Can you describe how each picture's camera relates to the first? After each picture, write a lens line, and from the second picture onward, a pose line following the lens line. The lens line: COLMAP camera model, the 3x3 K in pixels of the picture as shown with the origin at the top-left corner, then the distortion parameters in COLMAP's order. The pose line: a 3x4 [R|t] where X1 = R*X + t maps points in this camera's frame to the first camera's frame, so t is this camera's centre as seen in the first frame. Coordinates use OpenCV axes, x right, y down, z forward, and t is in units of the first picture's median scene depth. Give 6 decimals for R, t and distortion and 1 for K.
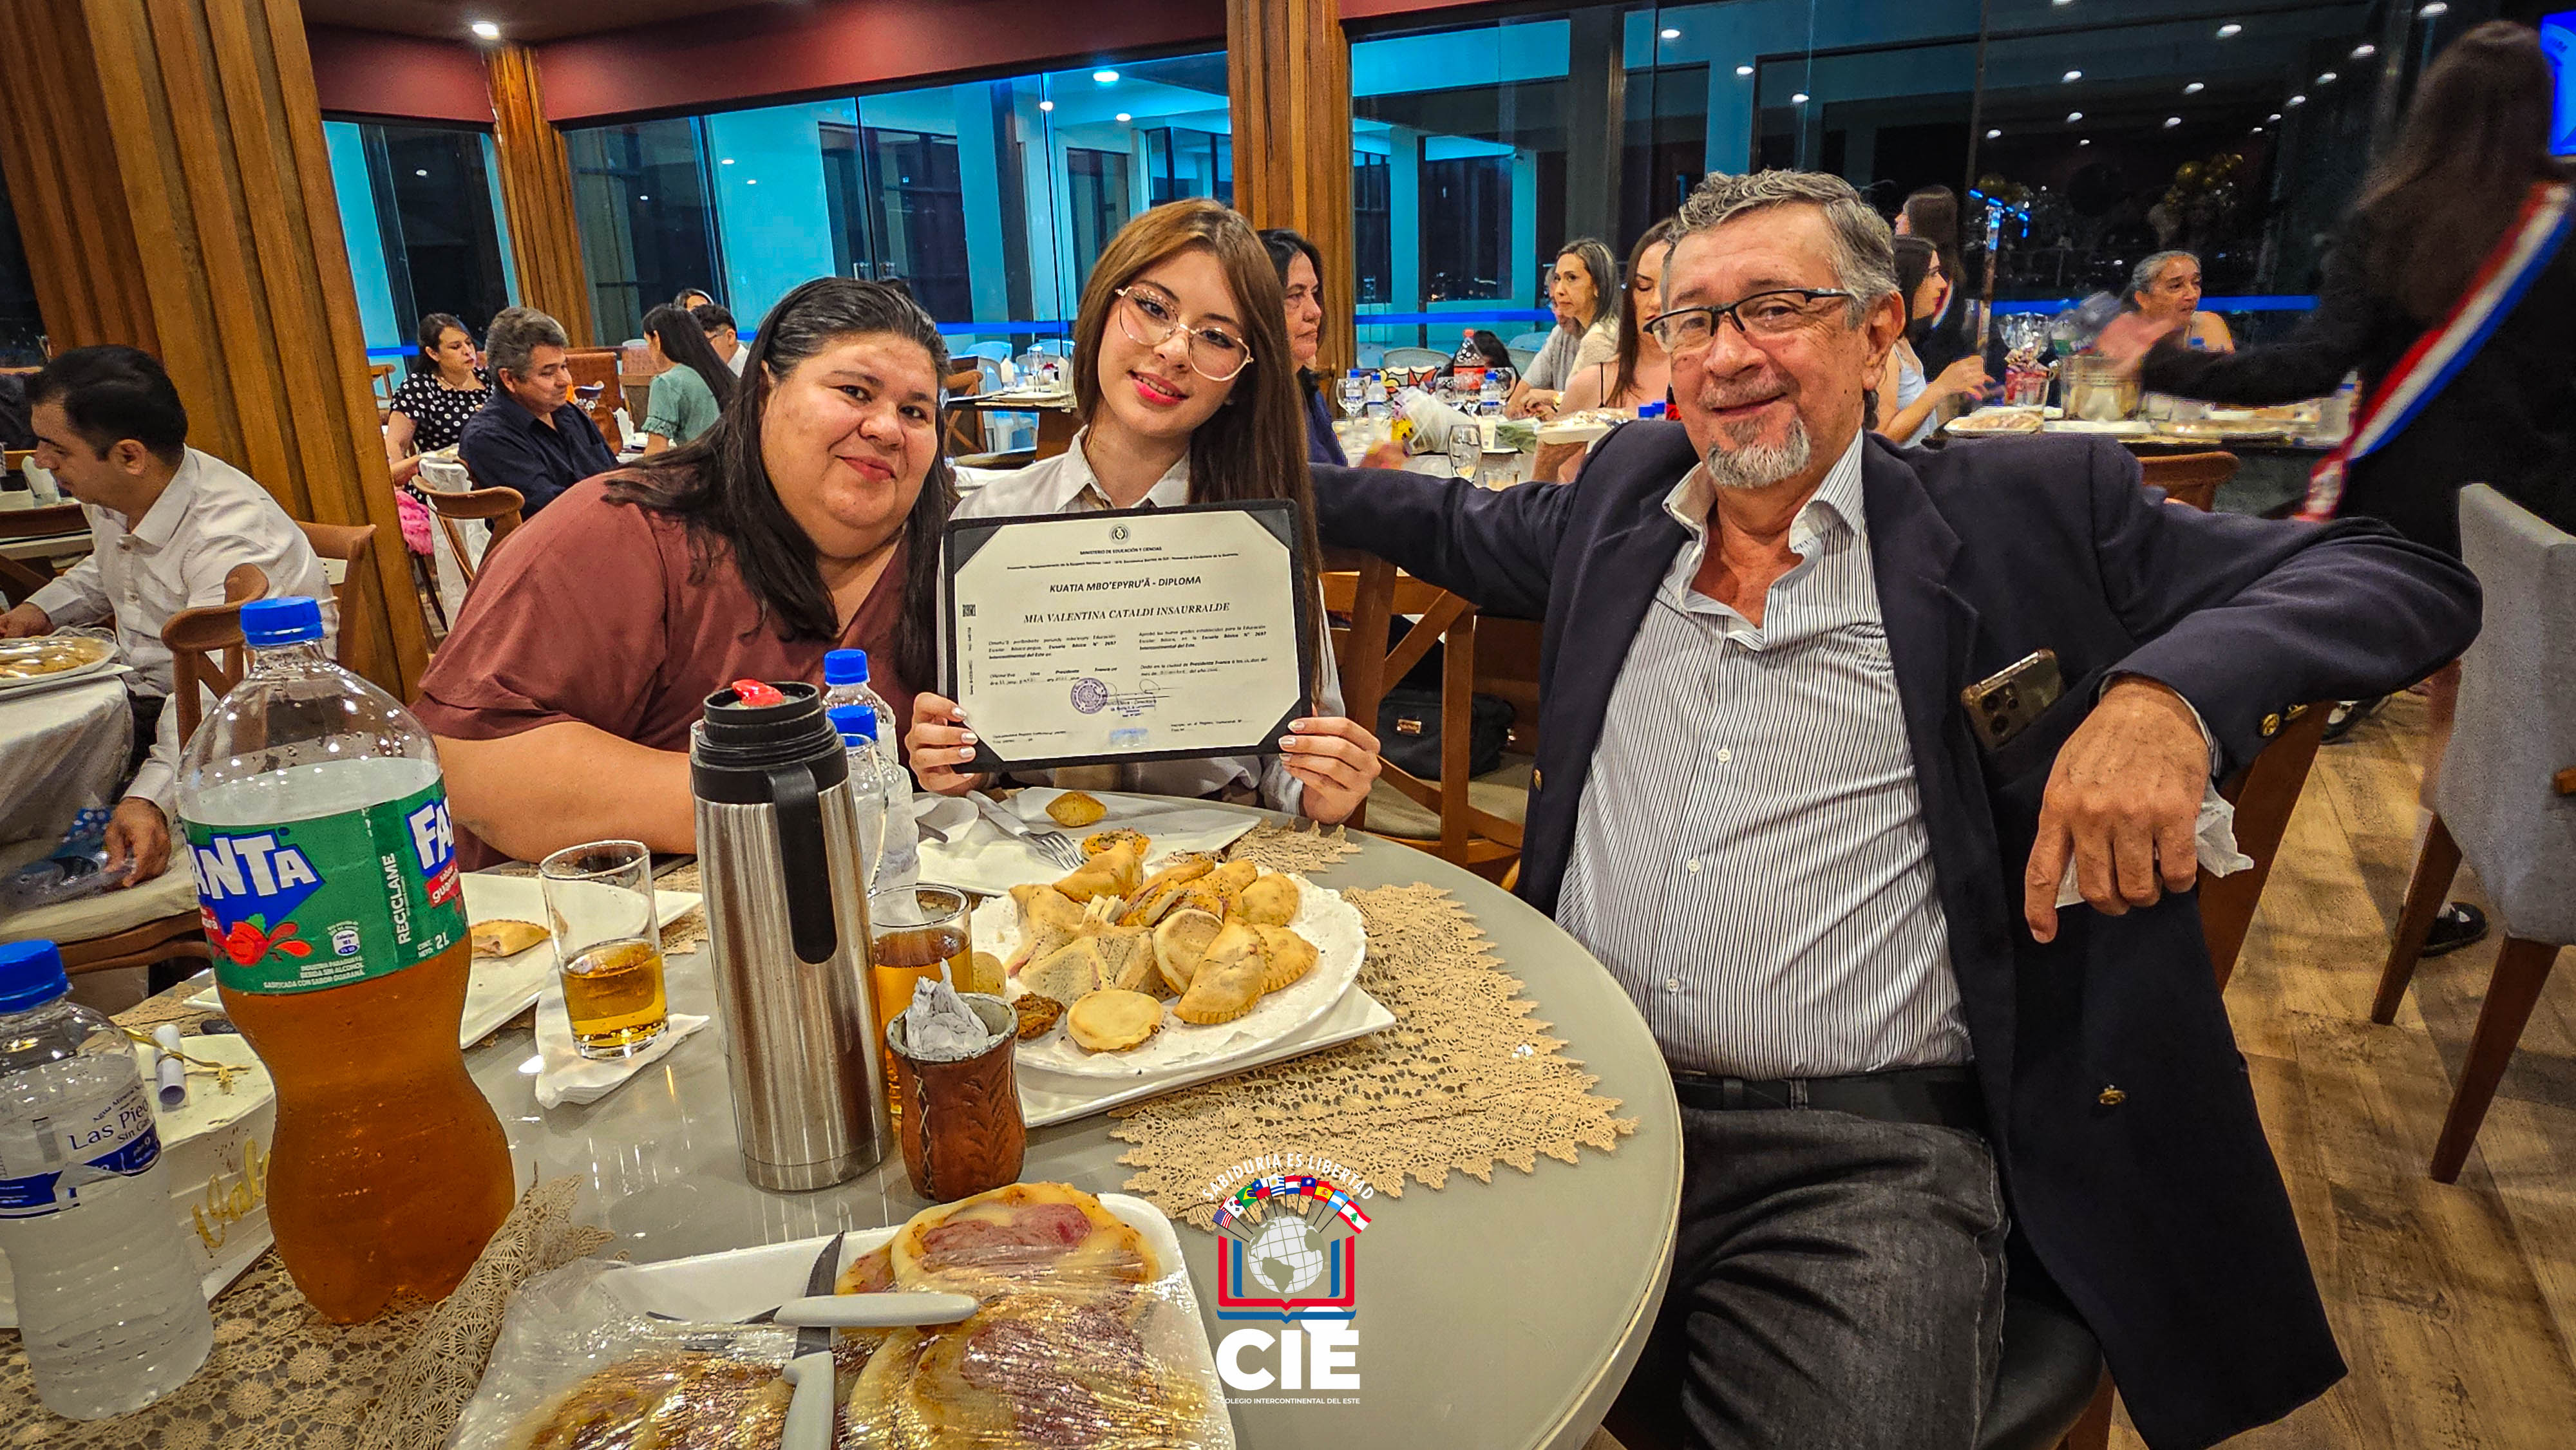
lens RADIAL K [[1416.4, 0, 1288.0], [0, 1416.4, 725.0], [0, 0, 1]] dist [-0.000241, -0.000284]
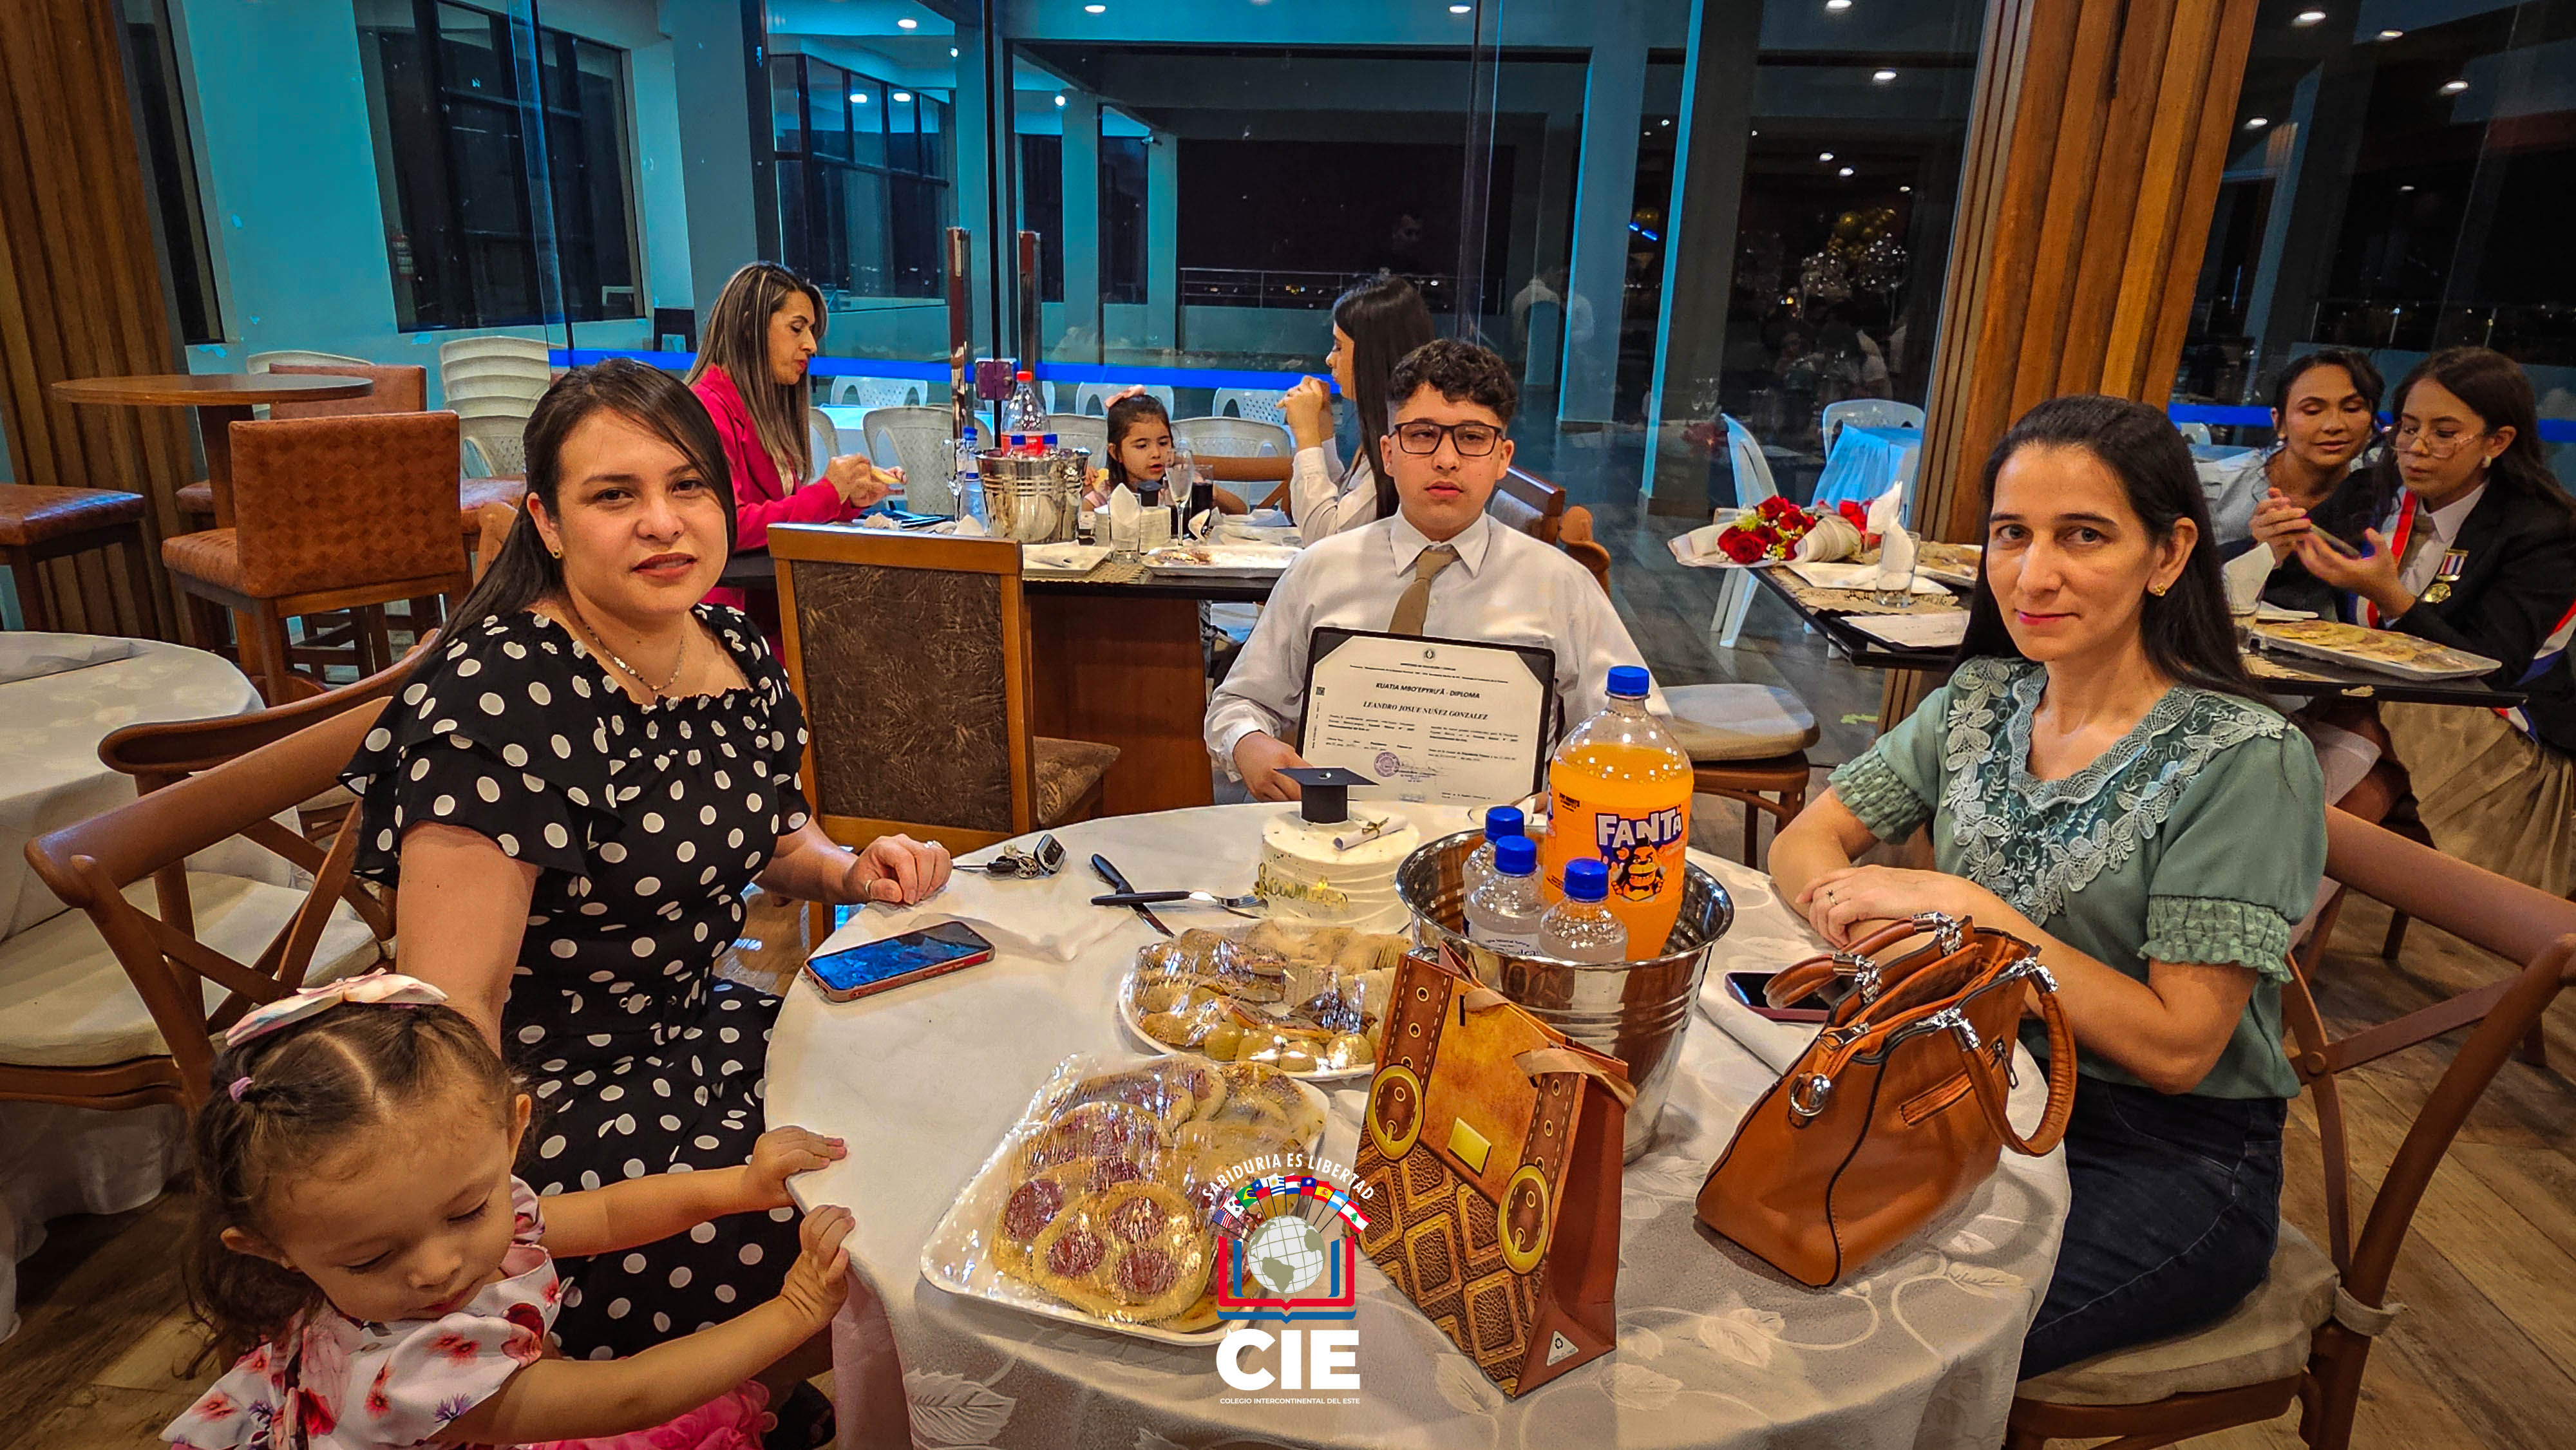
lens RADIAL K [[1416.4, 0, 1288.0], [0, 1416.4, 725.0], [0, 0, 1]] dist [-0.000241, -0.000284]
pose [[0.909529, -0.069310, 0.409820, -0.185805], [0.067641, 0.997537, 0.018588, -0.071967], [-0.410099, 0.010815, 0.911977, 0.233830]]
